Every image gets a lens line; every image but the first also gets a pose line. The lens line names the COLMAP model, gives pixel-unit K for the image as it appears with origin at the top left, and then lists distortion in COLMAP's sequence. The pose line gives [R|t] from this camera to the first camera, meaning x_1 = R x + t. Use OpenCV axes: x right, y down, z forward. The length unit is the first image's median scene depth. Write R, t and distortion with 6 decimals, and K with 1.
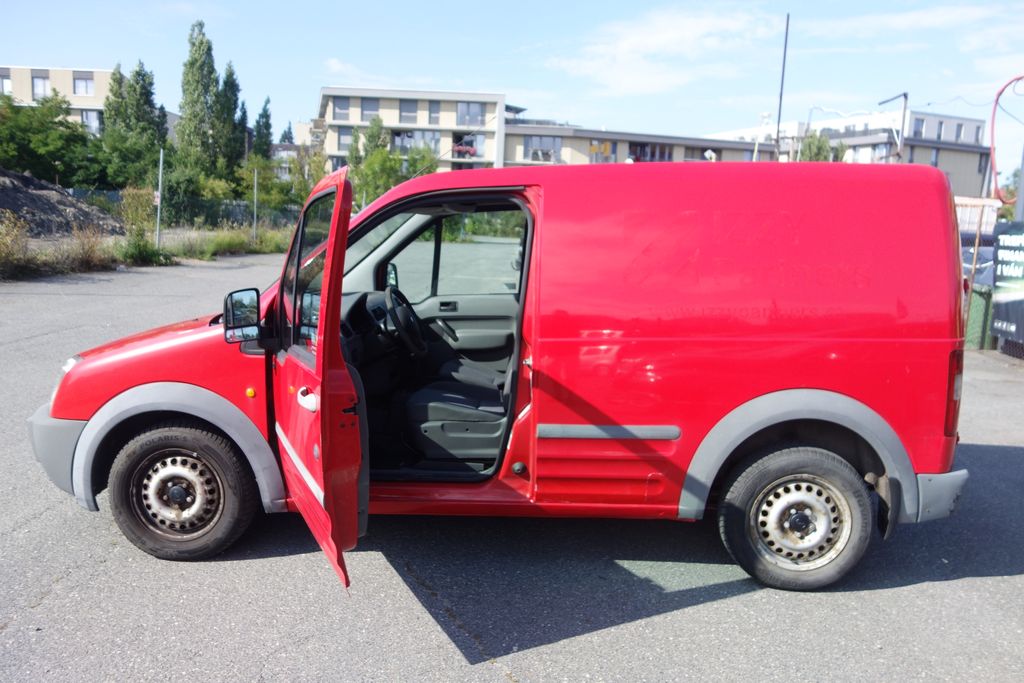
lens RADIAL K [[816.1, 0, 505.0], [0, 816.1, 337.7], [0, 0, 1]] dist [-0.000663, -0.003265]
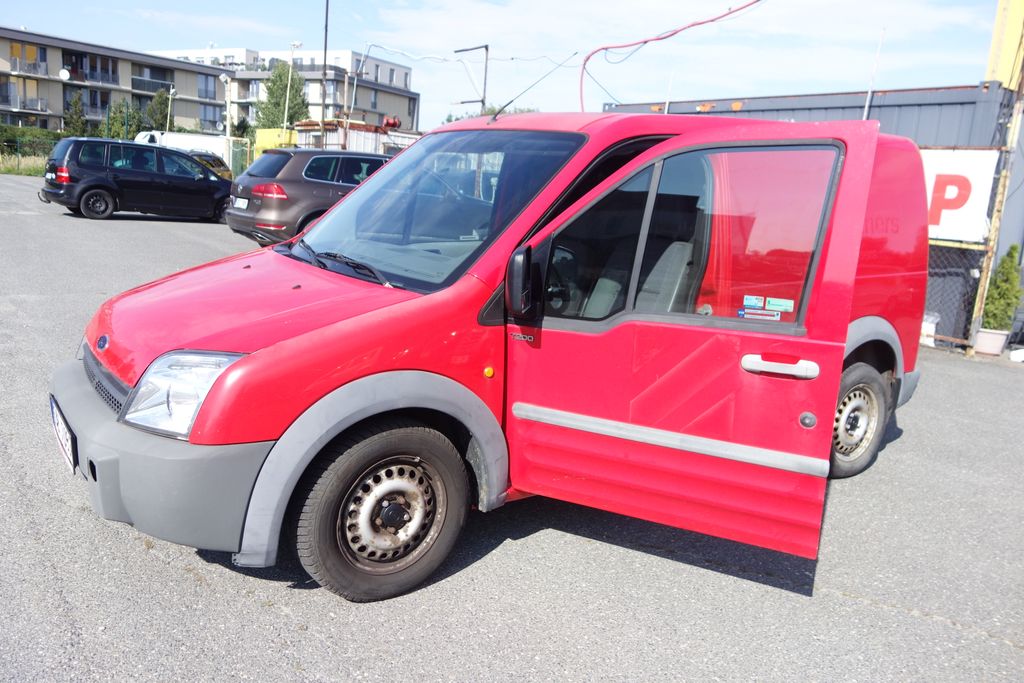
lens RADIAL K [[815.7, 0, 508.5], [0, 815.7, 342.2], [0, 0, 1]] dist [0.010875, -0.006450]
pose [[0.786054, -0.096240, 0.610620, -0.272674], [0.041689, 0.993811, 0.102968, -0.016064], [-0.616750, -0.055482, 0.785201, 0.117654]]
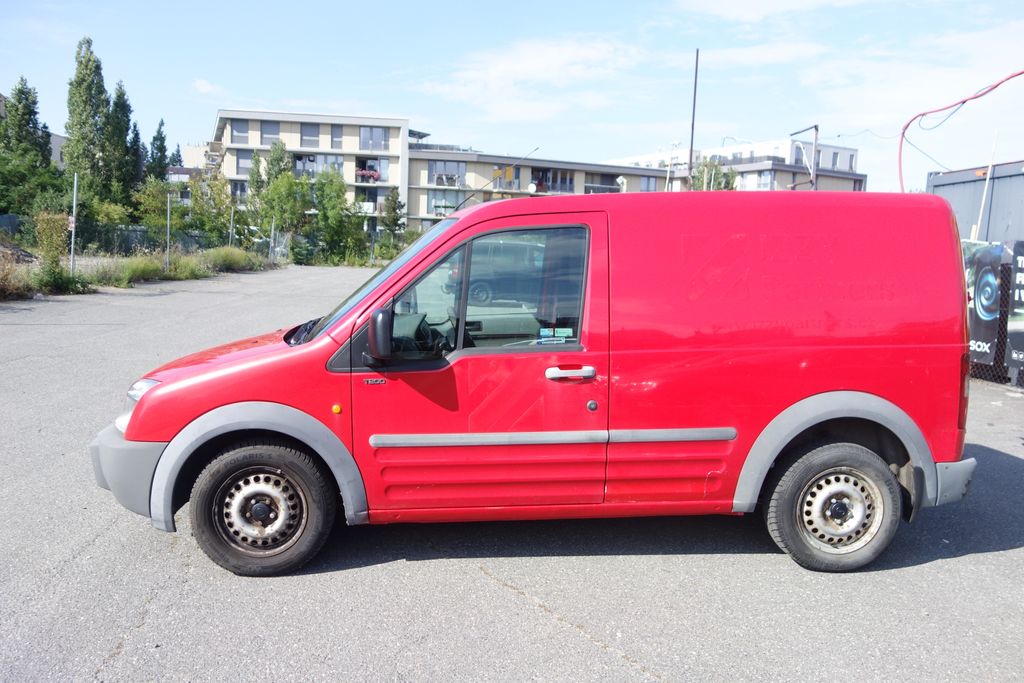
lens RADIAL K [[816.1, 0, 505.0], [0, 816.1, 337.7], [0, 0, 1]] dist [-0.000663, -0.003265]
pose [[0.992323, -0.019096, 0.122193, -0.076759], [0.022617, 0.999366, -0.027493, 0.003245], [-0.121590, 0.030046, 0.992126, -0.021768]]
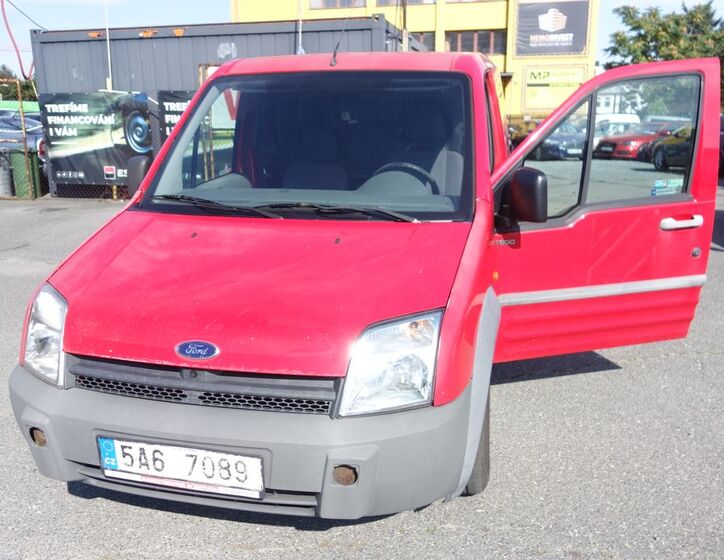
lens RADIAL K [[669.7, 0, 358.7], [0, 669.7, 279.9], [0, 0, 1]] dist [0.011624, -0.004063]
pose [[0.183923, -0.280066, 0.942197, -0.385139], [0.155452, 0.954774, 0.253460, -0.056323], [-0.970571, 0.099849, 0.219142, 0.337958]]
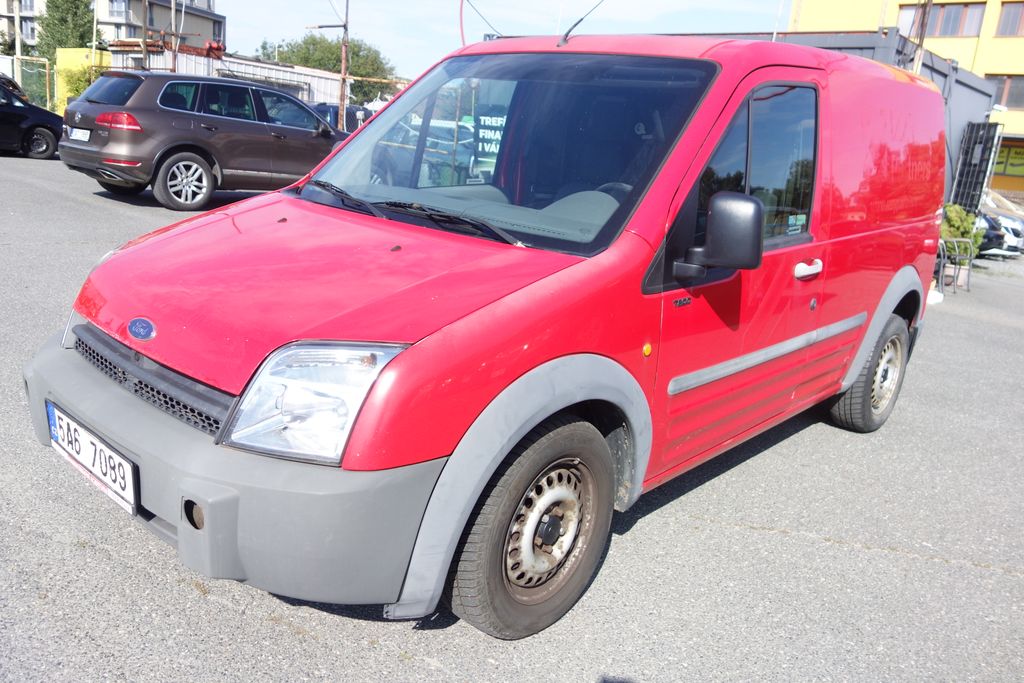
lens RADIAL K [[815.7, 0, 508.5], [0, 815.7, 342.2], [0, 0, 1]] dist [0.010875, -0.006450]
pose [[0.632179, -0.167646, 0.756468, -0.308774], [0.039507, 0.982016, 0.184615, -0.023961], [-0.773814, -0.086824, 0.627433, 0.226783]]
